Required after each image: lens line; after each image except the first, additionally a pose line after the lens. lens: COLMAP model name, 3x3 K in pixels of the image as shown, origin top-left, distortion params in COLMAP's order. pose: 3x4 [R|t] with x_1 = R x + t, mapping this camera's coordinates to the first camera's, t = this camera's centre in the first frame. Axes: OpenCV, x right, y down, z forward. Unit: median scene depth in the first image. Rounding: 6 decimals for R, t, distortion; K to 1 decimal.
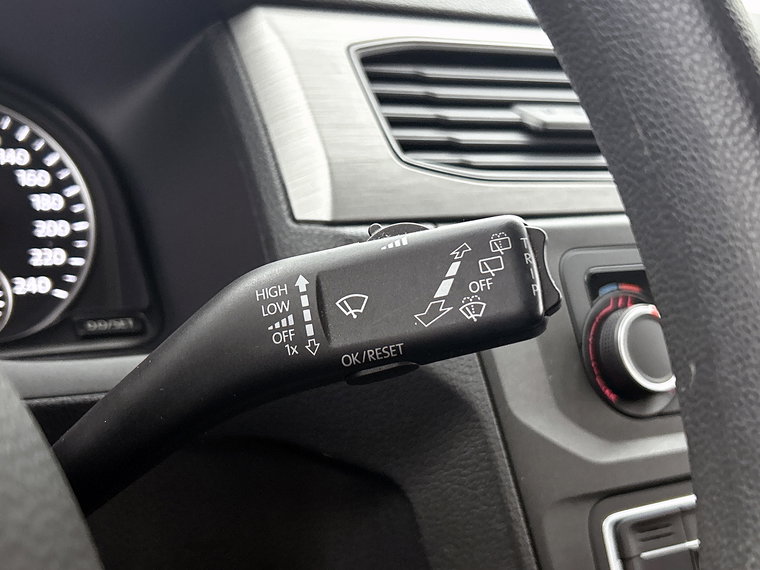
lens RADIAL K [[1100.0, 0, 380.0], [0, 1100.0, 285.0], [0, 0, 1]] dist [0.102866, -0.005744]
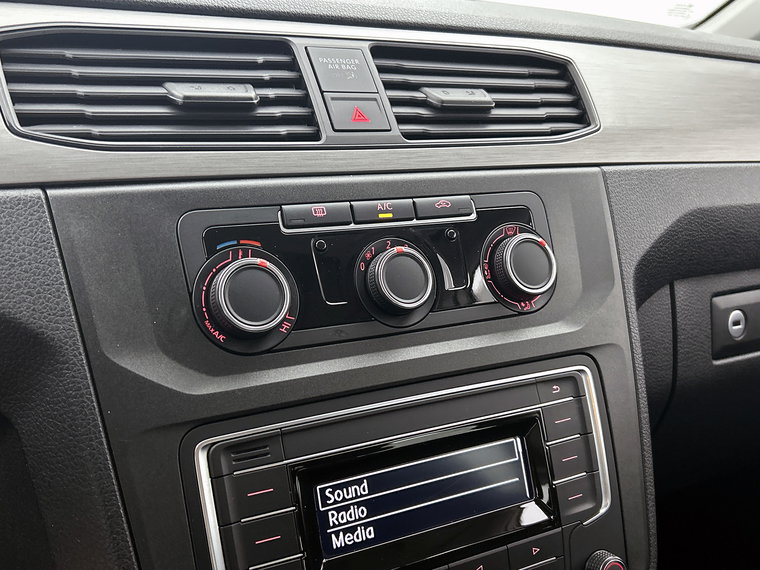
lens RADIAL K [[762.7, 0, 375.5], [0, 762.7, 283.9], [0, 0, 1]] dist [0.097820, -0.281794]
pose [[0.999945, -0.009396, -0.004572, 0.368553], [0.009755, 0.996212, 0.086404, -0.022374], [0.003743, -0.086444, 0.996250, 0.202161]]
